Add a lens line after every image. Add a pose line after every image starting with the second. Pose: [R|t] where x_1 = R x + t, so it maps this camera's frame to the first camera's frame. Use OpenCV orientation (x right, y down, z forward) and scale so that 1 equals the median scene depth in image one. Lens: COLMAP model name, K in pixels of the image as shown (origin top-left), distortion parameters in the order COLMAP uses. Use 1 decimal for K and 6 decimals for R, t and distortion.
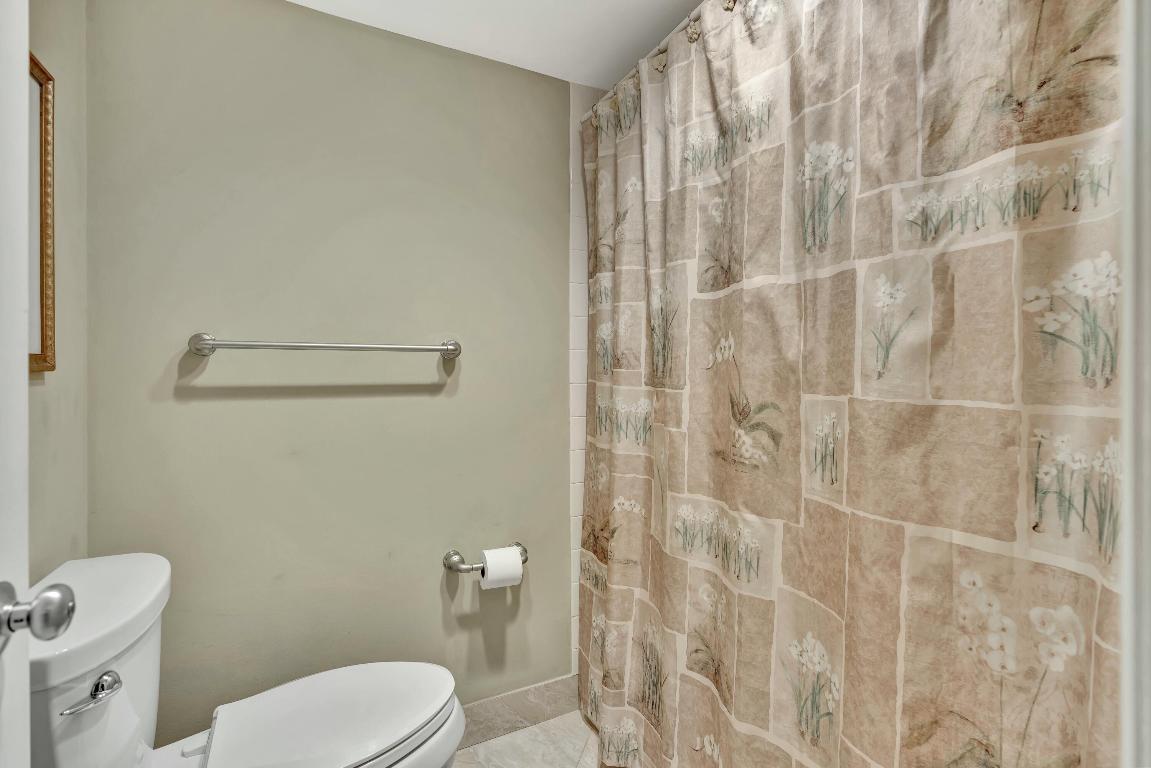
lens RADIAL K [[526.5, 0, 575.5], [0, 526.5, 384.0], [0, 0, 1]] dist [0.000170, 0.000164]
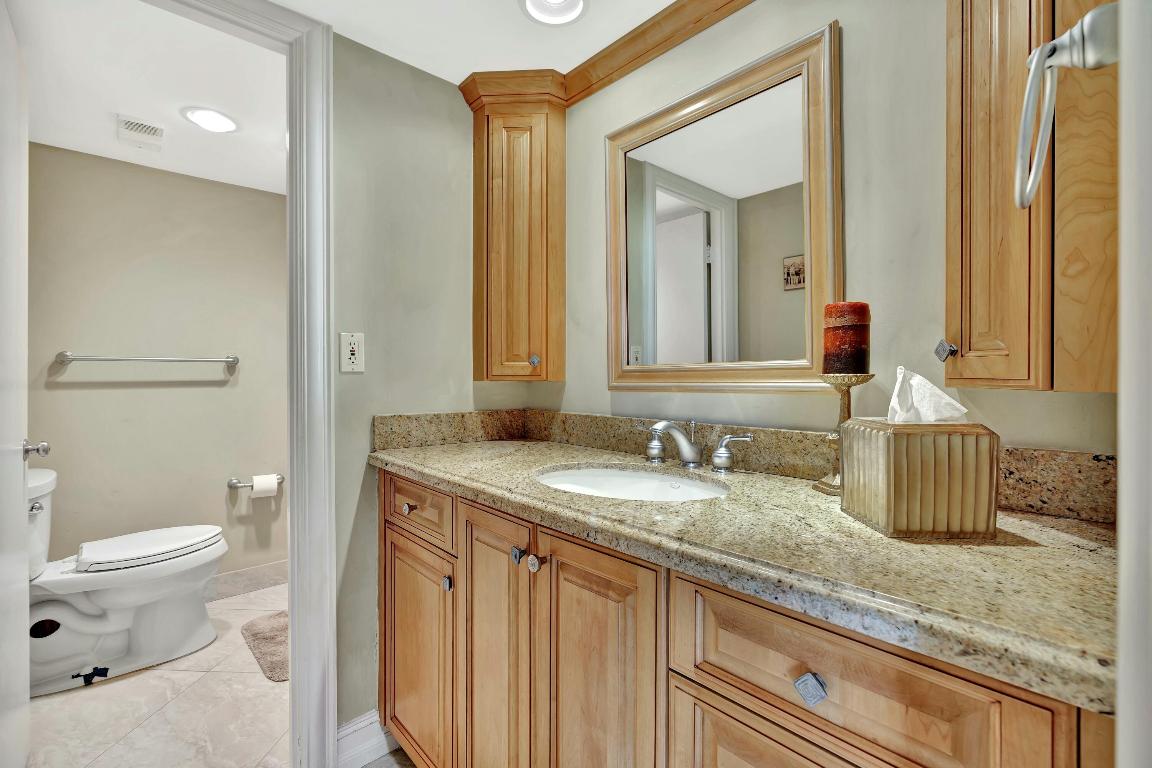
lens RADIAL K [[511.0, 0, 578.3], [0, 511.0, 380.9], [0, 0, 1]] dist [-0.013552, 0.005930]
pose [[0.965549, -0.001801, 0.260214, 0.430658], [0.004026, 0.999960, -0.008017, 0.019035], [-0.260189, 0.008789, 0.965518, -0.914301]]
